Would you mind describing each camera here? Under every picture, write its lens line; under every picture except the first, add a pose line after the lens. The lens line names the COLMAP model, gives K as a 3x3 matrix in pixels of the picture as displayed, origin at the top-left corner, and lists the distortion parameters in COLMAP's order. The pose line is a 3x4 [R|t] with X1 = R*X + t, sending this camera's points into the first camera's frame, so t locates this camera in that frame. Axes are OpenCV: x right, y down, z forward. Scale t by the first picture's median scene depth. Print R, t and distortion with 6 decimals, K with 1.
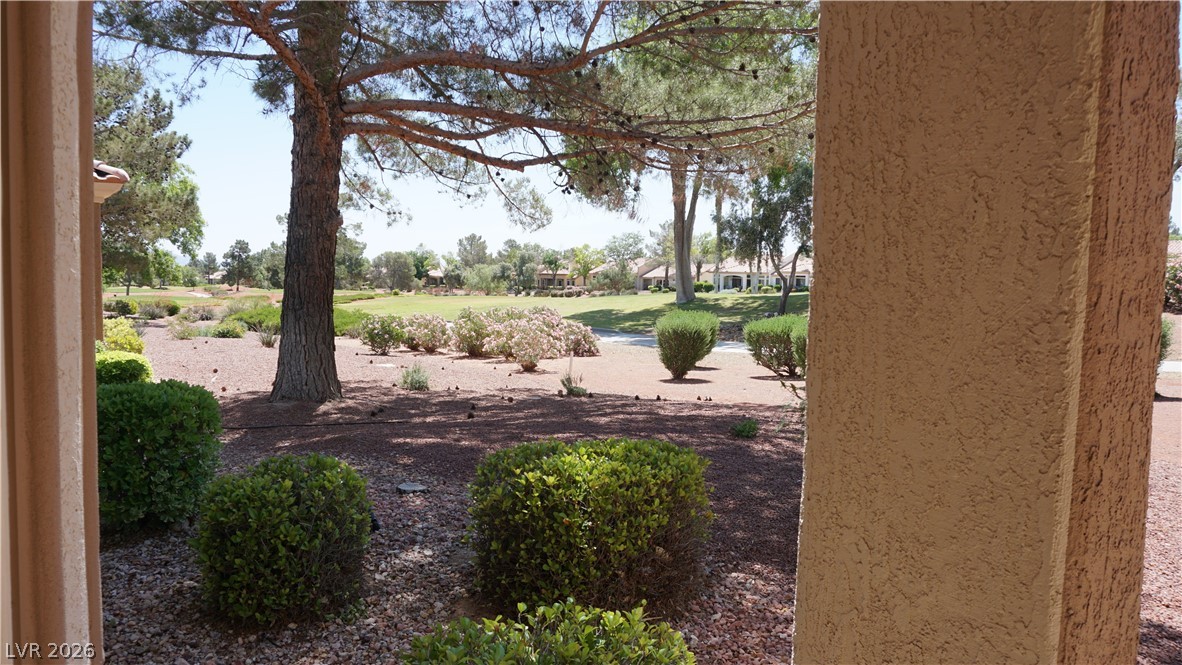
lens RADIAL K [[803.0, 0, 585.5], [0, 803.0, 335.7], [0, 0, 1]] dist [-0.060981, 0.028597]
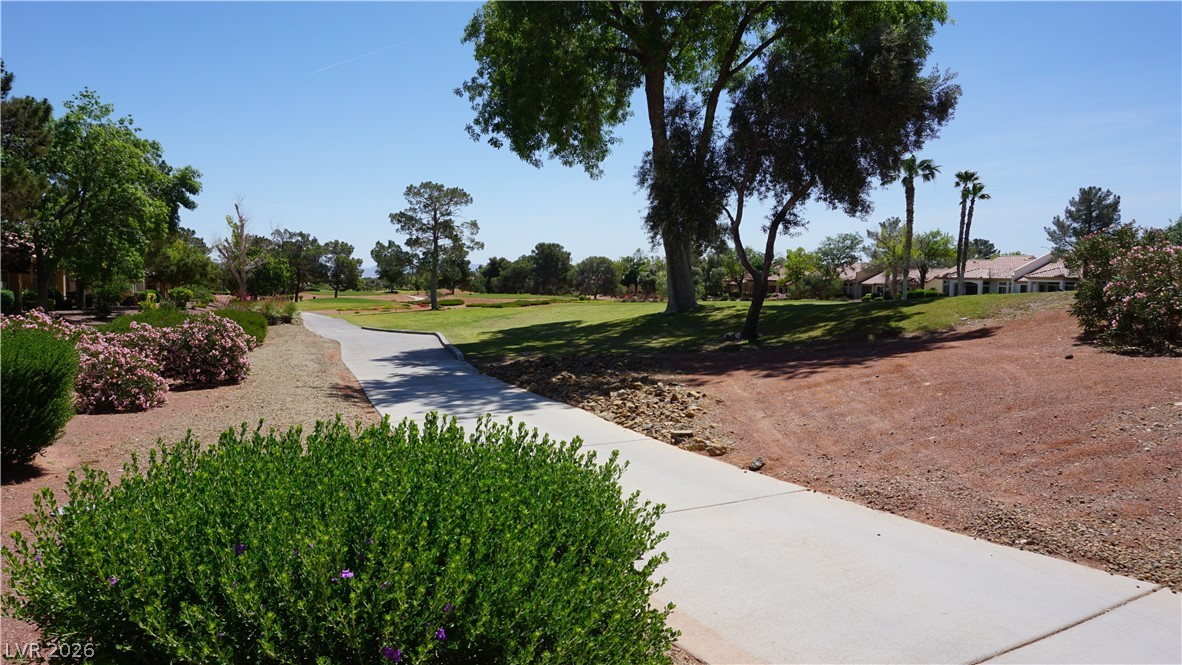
lens RADIAL K [[792.2, 0, 591.0], [0, 792.2, 332.5], [0, 0, 1]] dist [-0.046630, 0.026396]
pose [[0.948195, 0.023258, -0.316837, 0.317950], [-0.027291, 0.999593, -0.008297, -0.022604], [0.316515, 0.016514, 0.948444, 0.443433]]
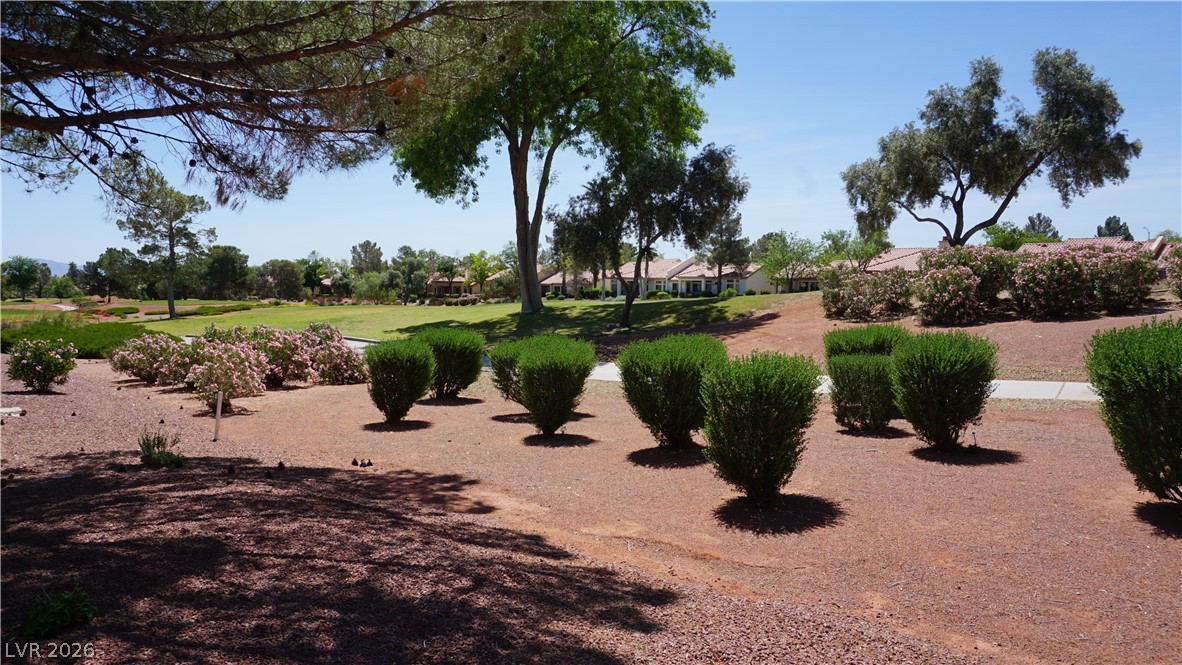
lens RADIAL K [[803.0, 0, 585.5], [0, 803.0, 335.7], [0, 0, 1]] dist [-0.060981, 0.028597]
pose [[0.994338, -0.015678, 0.105102, 0.108317], [0.016523, 0.999838, -0.007174, -0.009403], [-0.104973, 0.008870, 0.994436, 0.115455]]
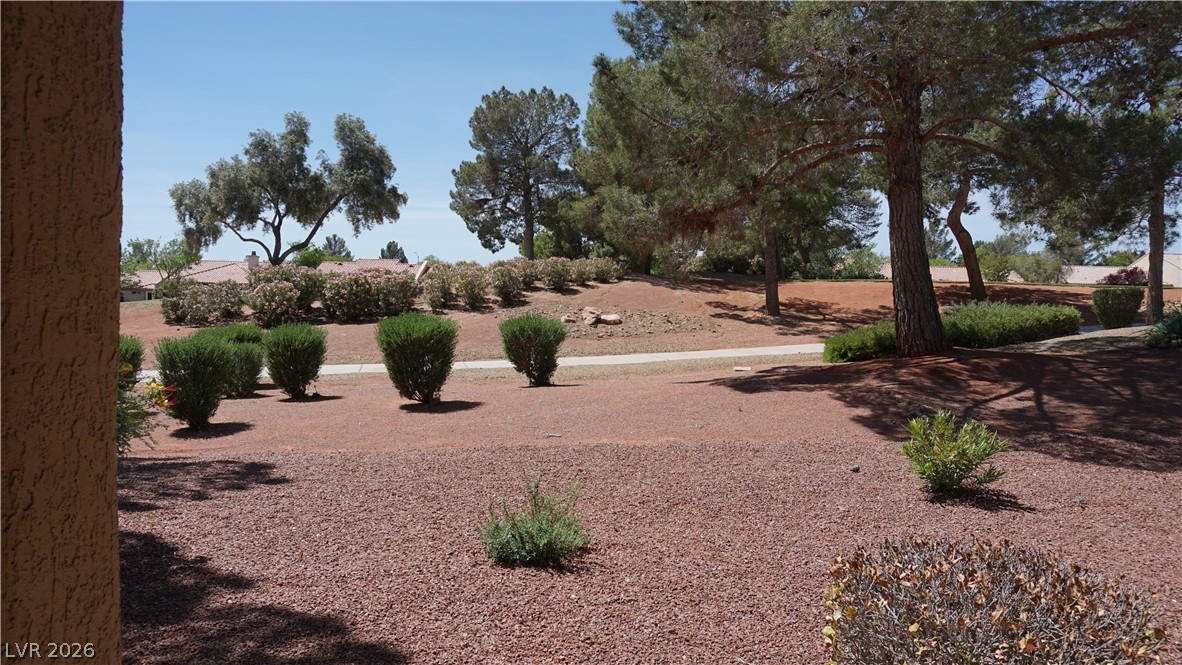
lens RADIAL K [[803.0, 0, 585.5], [0, 803.0, 335.7], [0, 0, 1]] dist [-0.060981, 0.028597]
pose [[0.596866, -0.029612, 0.801794, 0.011354], [0.044058, 0.999021, 0.004098, 0.000110], [-0.801130, 0.032879, 0.597586, -0.005230]]
